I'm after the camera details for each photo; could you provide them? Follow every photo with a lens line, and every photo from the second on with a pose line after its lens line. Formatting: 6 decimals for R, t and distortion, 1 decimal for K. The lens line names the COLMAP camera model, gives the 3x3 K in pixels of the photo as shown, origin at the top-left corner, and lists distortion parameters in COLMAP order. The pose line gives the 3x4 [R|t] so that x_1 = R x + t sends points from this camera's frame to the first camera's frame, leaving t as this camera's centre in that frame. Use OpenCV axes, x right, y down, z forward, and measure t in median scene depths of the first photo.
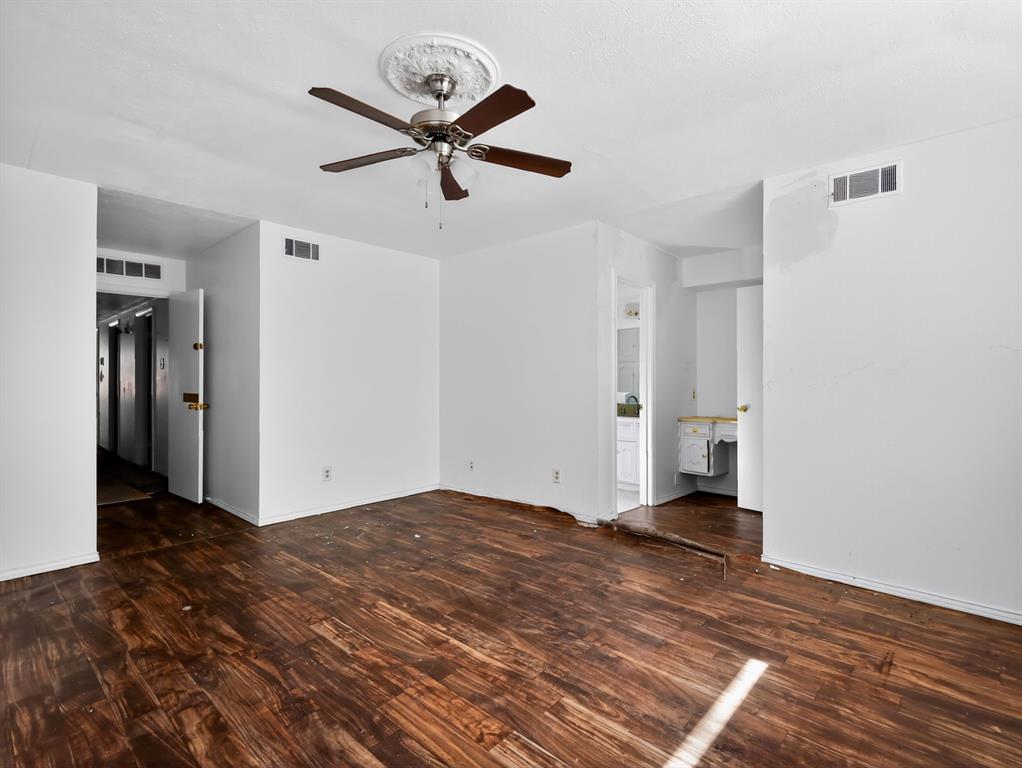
lens RADIAL K [[503.1, 0, 515.1], [0, 503.1, 382.2], [0, 0, 1]] dist [0.004254, -0.000322]
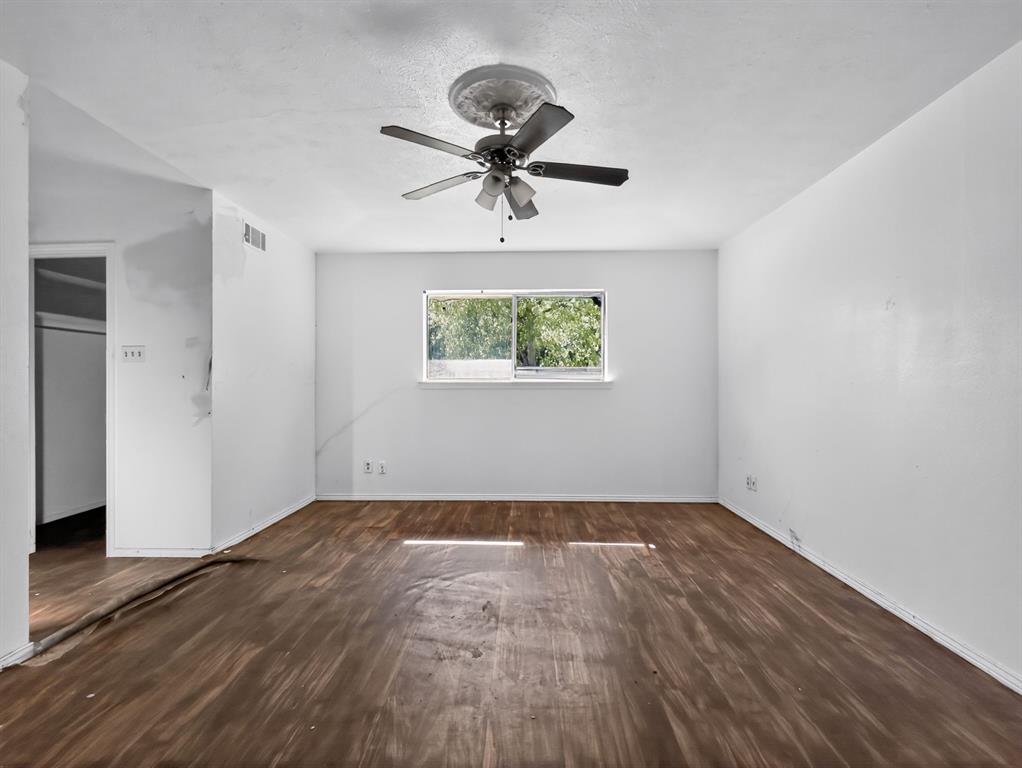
lens RADIAL K [[481.1, 0, 516.2], [0, 481.1, 384.6], [0, 0, 1]] dist [-0.000335, -0.000236]
pose [[-0.645889, -0.006930, 0.763400, -0.893940], [0.004640, 0.999905, 0.013003, -0.009338], [-0.763417, 0.011940, -0.645796, 1.538024]]
